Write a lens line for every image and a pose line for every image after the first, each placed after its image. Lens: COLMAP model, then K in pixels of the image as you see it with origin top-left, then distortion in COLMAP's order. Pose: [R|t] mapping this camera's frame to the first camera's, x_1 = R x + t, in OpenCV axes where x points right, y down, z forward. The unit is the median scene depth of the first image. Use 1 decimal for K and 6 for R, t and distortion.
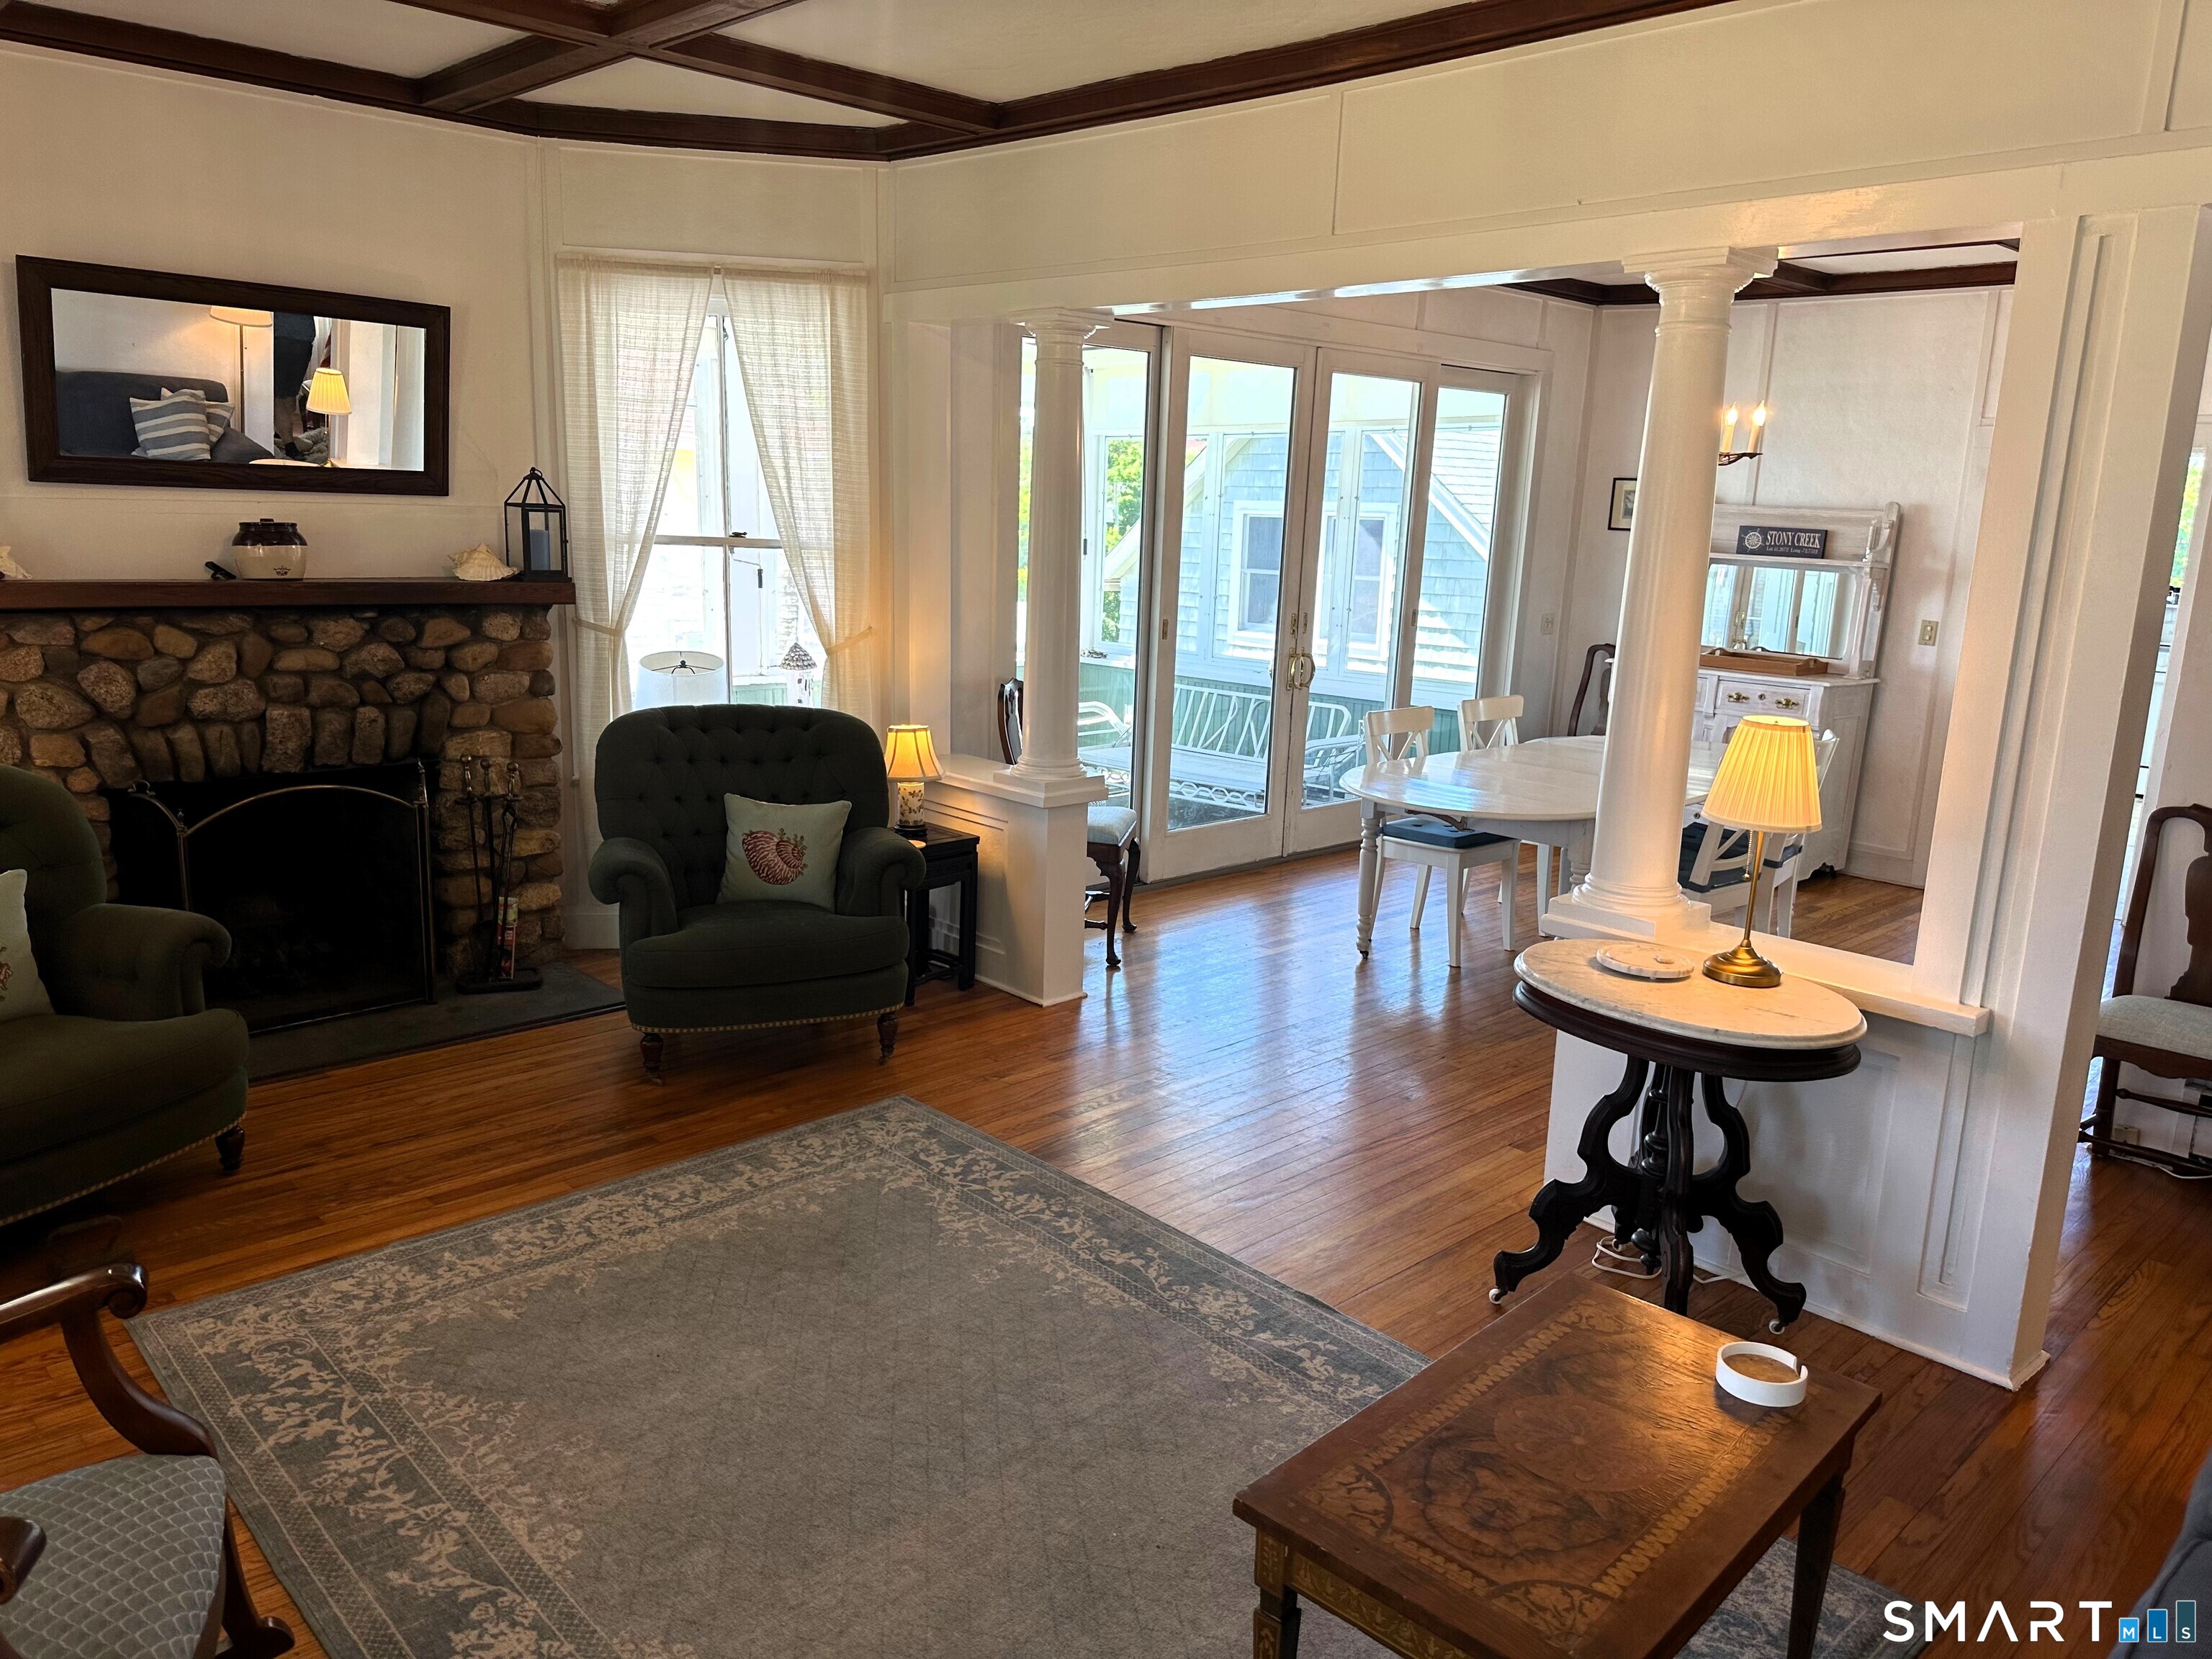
lens RADIAL K [[1541.2, 0, 1107.0], [0, 1541.2, 823.9], [0, 0, 1]] dist [0.048843, -0.062160]
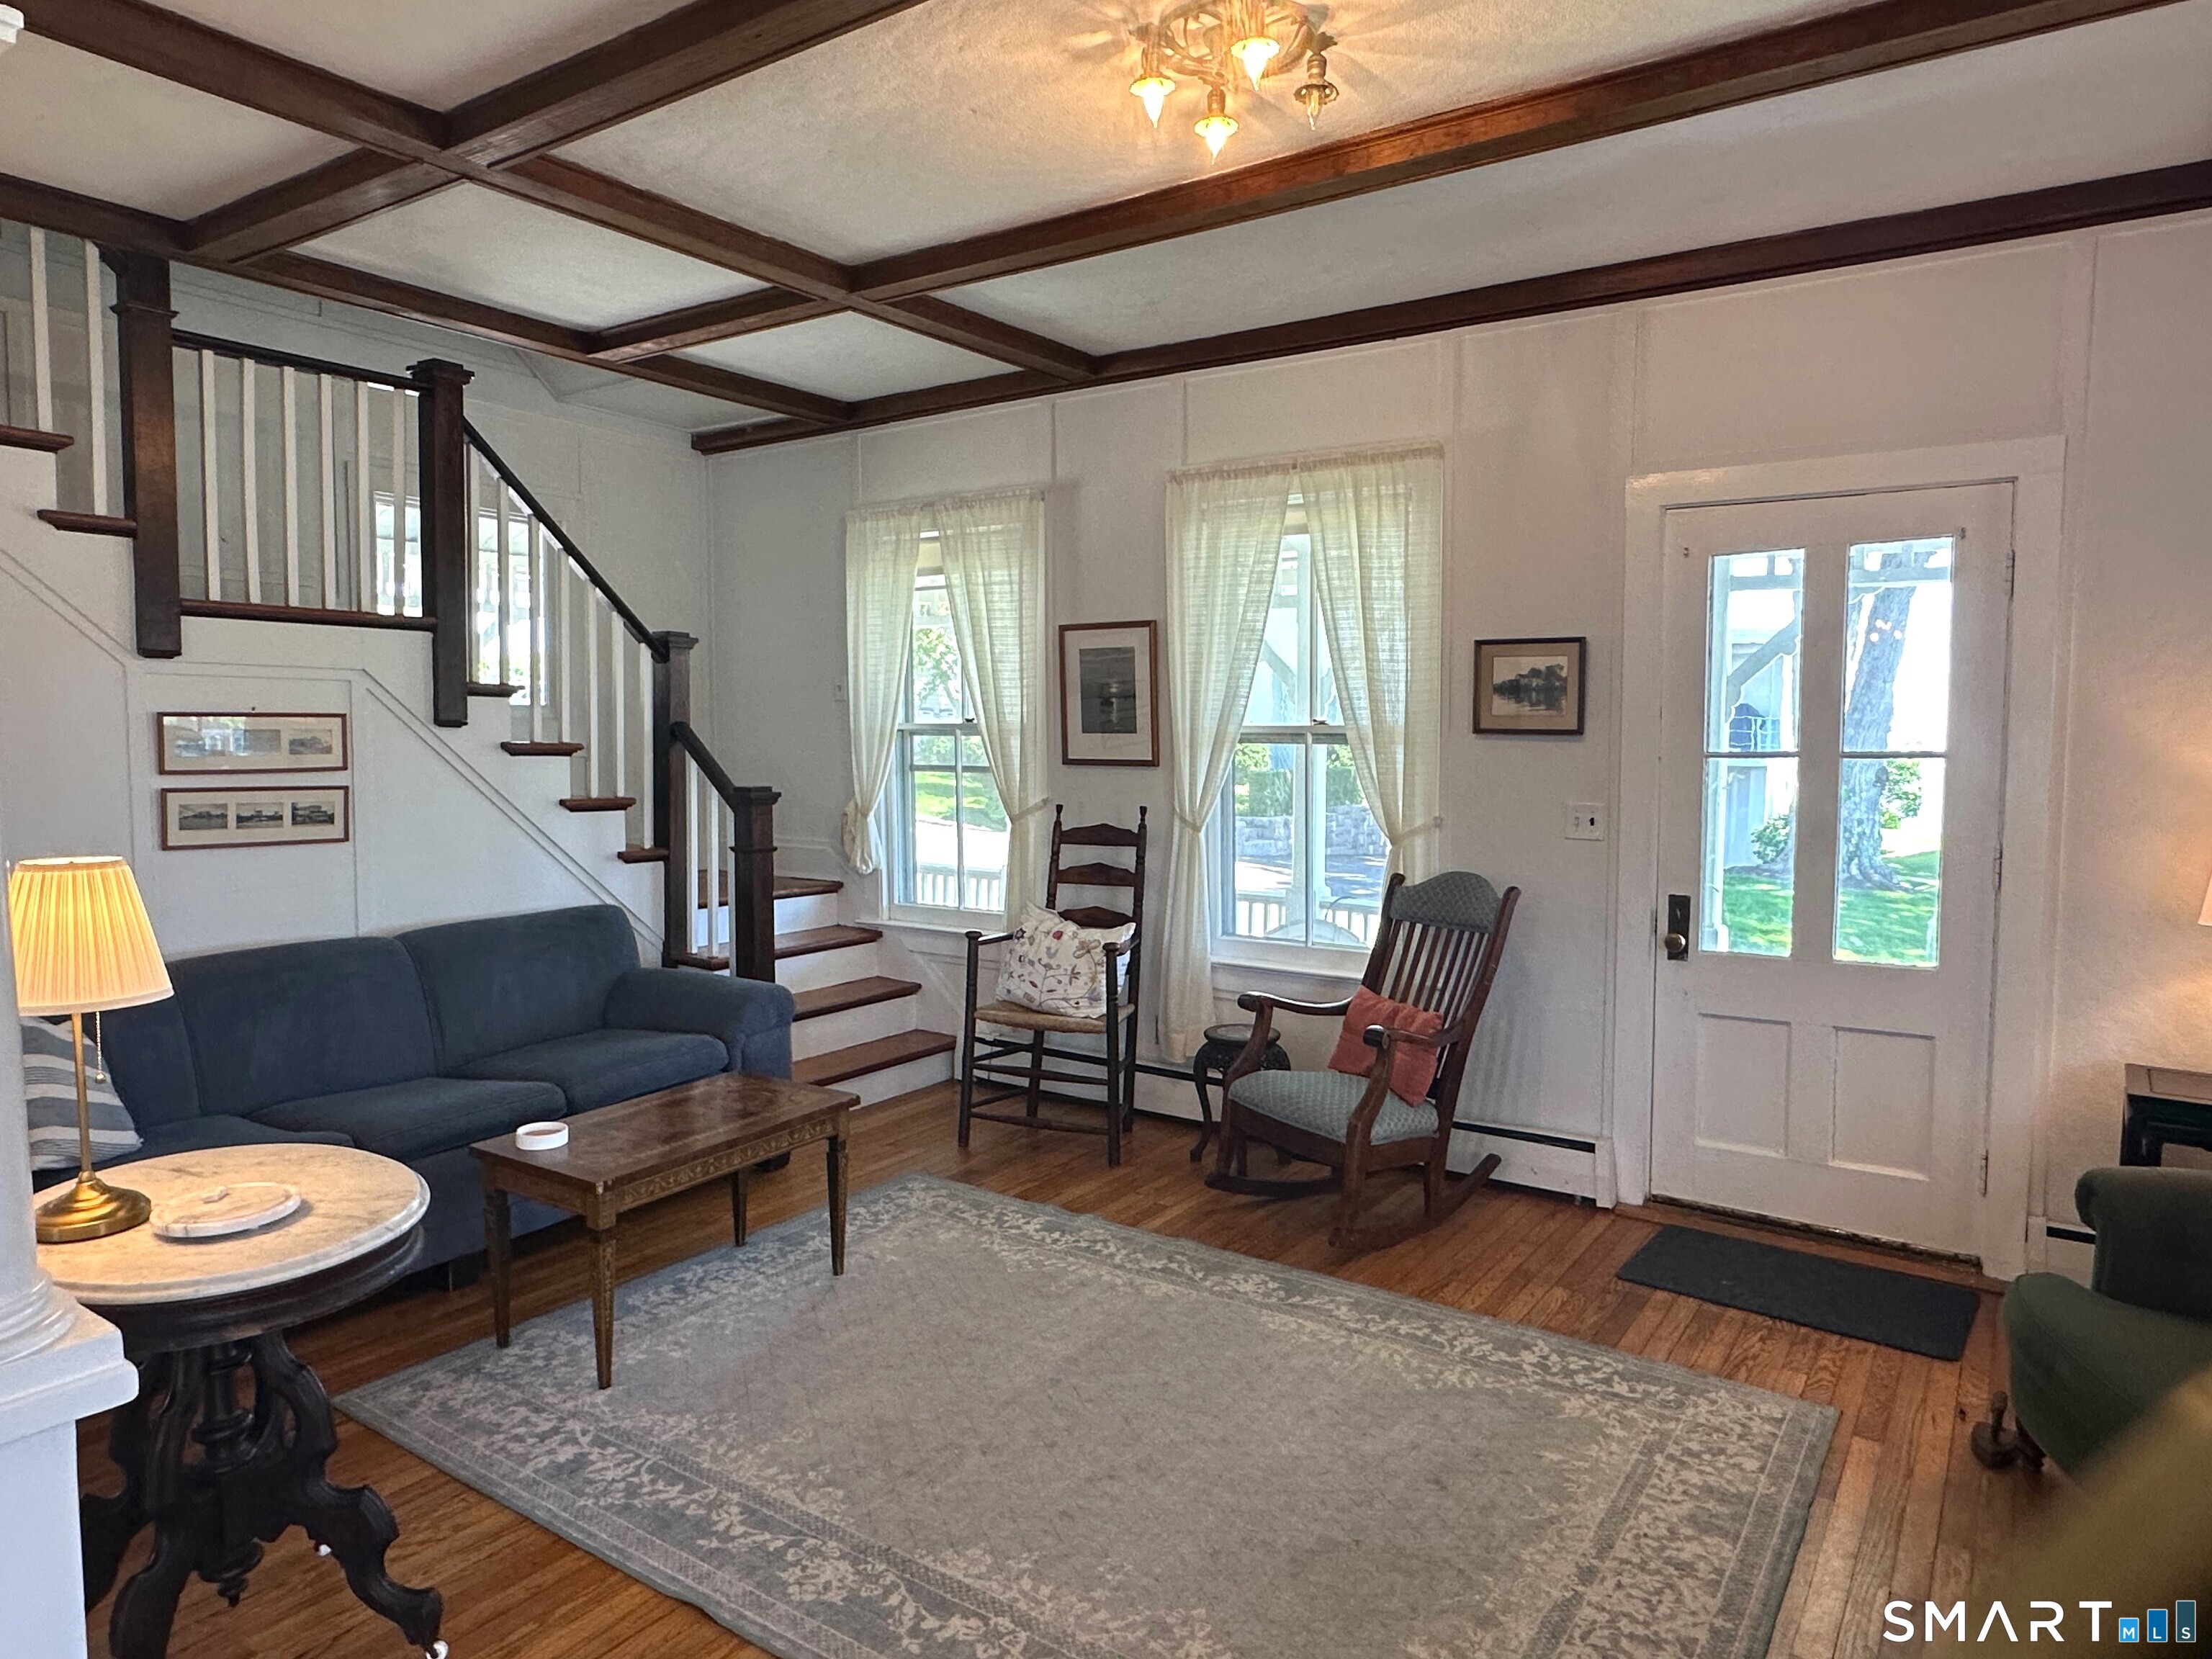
lens RADIAL K [[1356.2, 0, 1097.0], [0, 1356.2, 822.7], [0, 0, 1]] dist [-0.010741, 0.003421]
pose [[-0.979328, -0.026646, -0.200517, 0.069008], [-0.078198, 0.964090, 0.253802, -0.216142], [0.186554, 0.264235, -0.946244, 1.289230]]
